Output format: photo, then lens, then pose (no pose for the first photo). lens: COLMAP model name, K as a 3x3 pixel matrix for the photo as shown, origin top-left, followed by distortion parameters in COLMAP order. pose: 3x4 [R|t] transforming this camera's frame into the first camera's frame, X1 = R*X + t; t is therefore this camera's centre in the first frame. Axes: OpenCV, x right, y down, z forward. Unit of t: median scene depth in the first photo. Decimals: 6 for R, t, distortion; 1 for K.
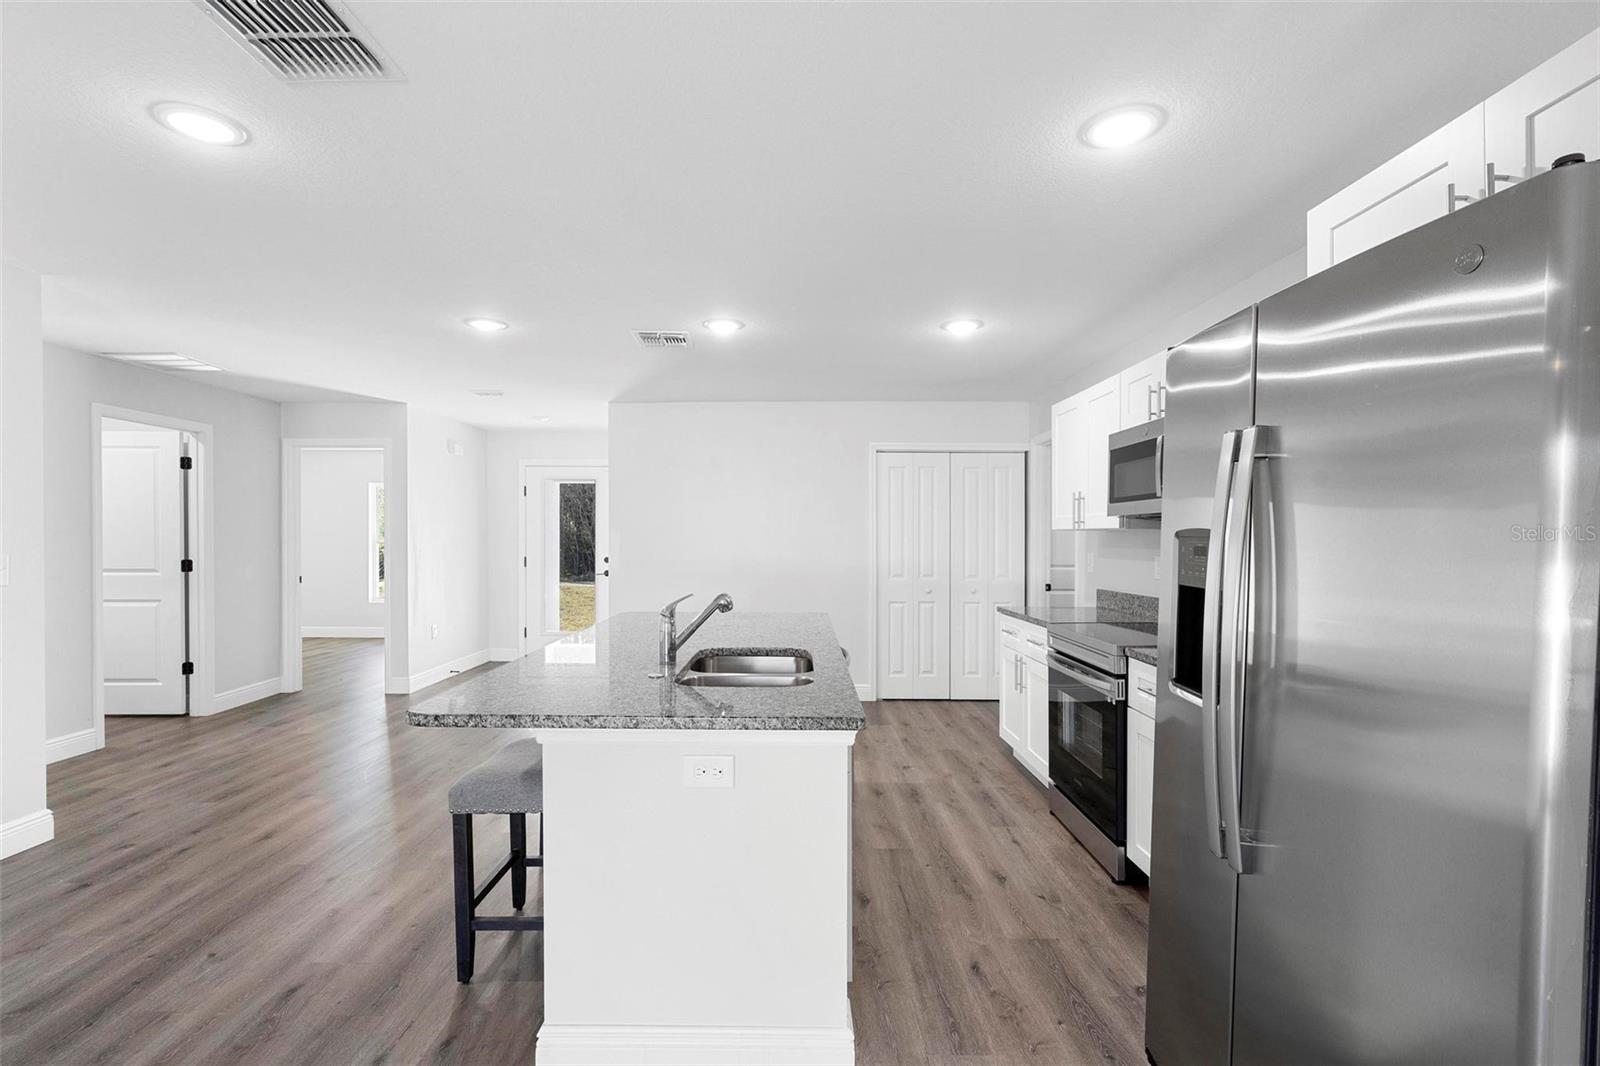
lens RADIAL K [[722.0, 0, 782.7], [0, 722.0, 542.1], [0, 0, 1]] dist [-0.006560, 0.002345]
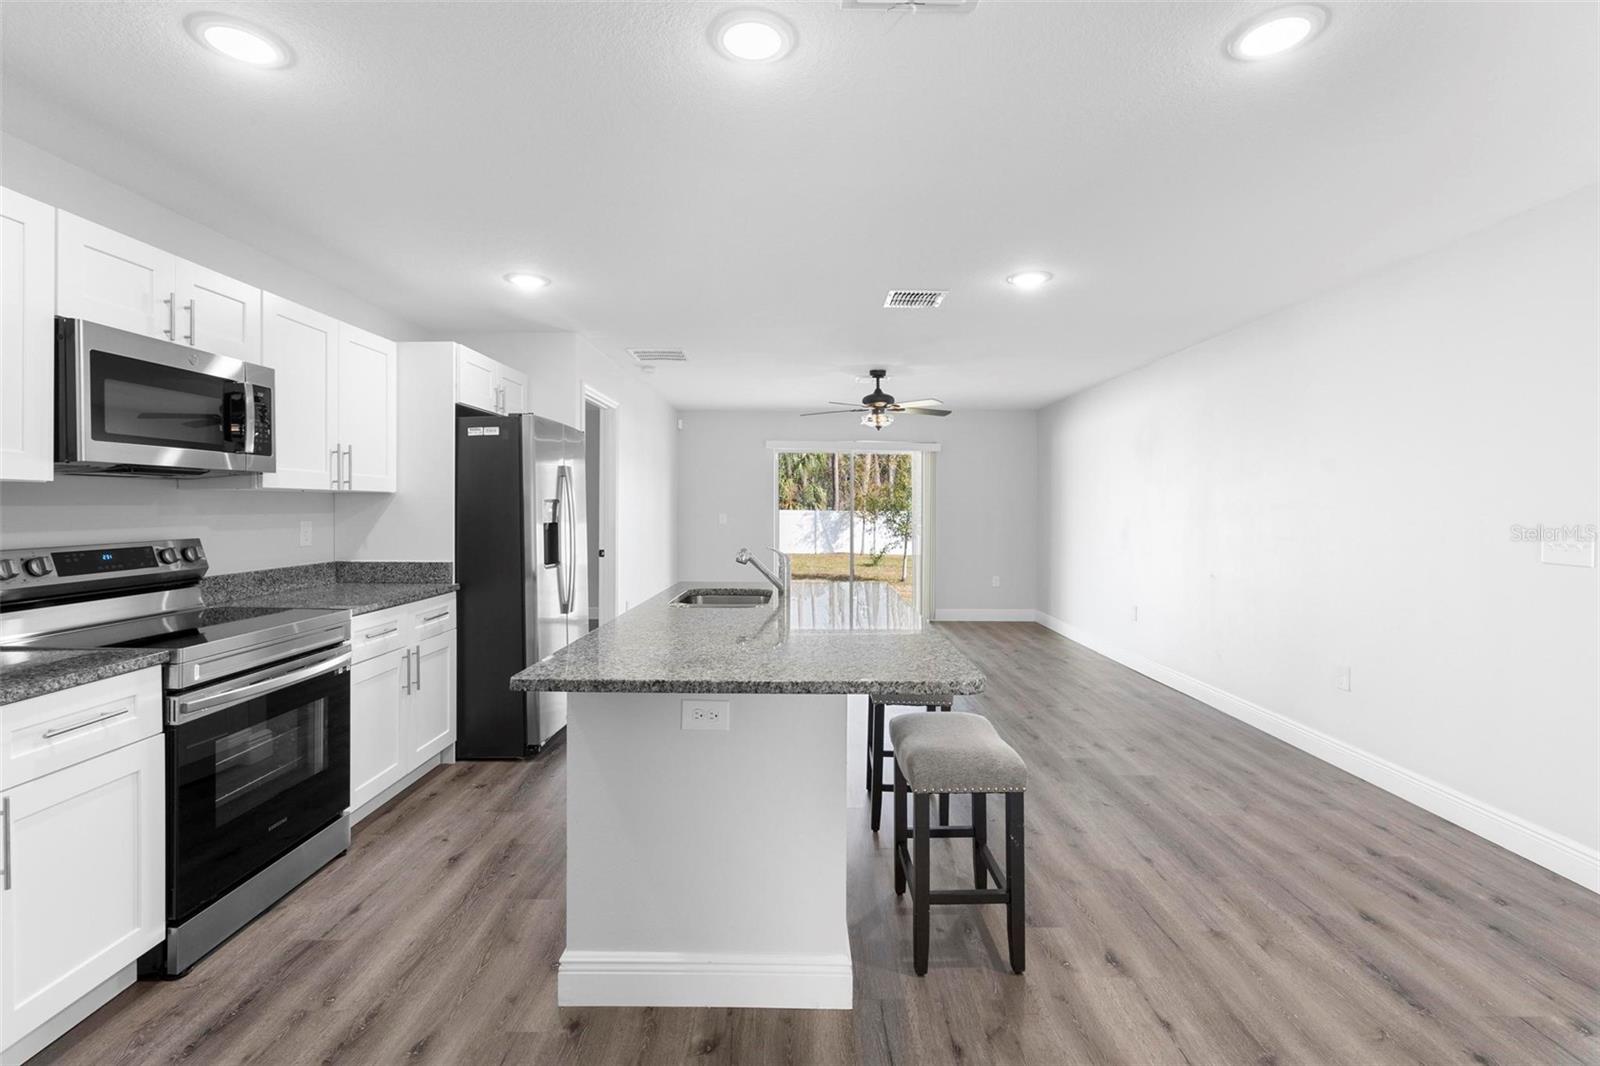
lens RADIAL K [[722.0, 0, 778.0], [0, 722.0, 505.8], [0, 0, 1]] dist [-0.006560, 0.002345]
pose [[-0.999611, -0.009226, 0.026304, -0.108431], [-0.008977, 0.999914, 0.009591, -0.010627], [-0.026390, 0.009351, -0.999608, 1.445541]]
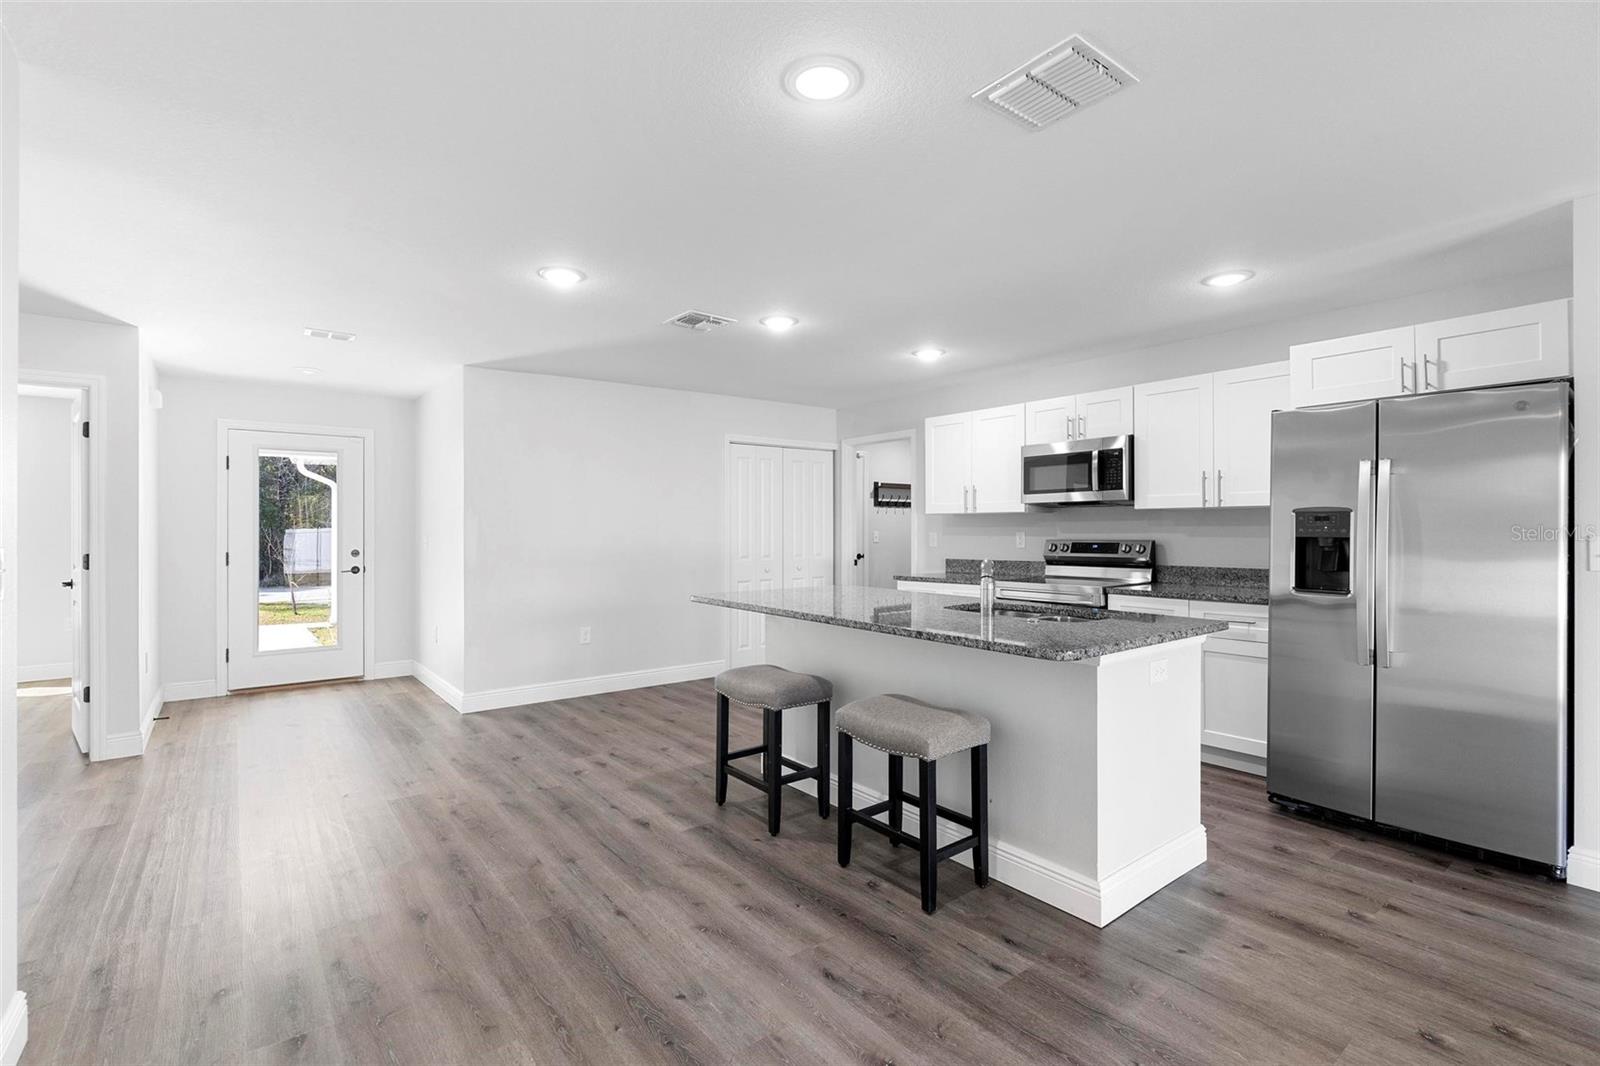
lens RADIAL K [[722.0, 0, 788.1], [0, 722.0, 533.2], [0, 0, 1]] dist [-0.006560, 0.002345]
pose [[0.795019, -0.011713, 0.606472, -0.717926], [0.011835, 0.999923, 0.003798, 0.010693], [-0.606469, 0.004159, 0.795096, 0.138590]]
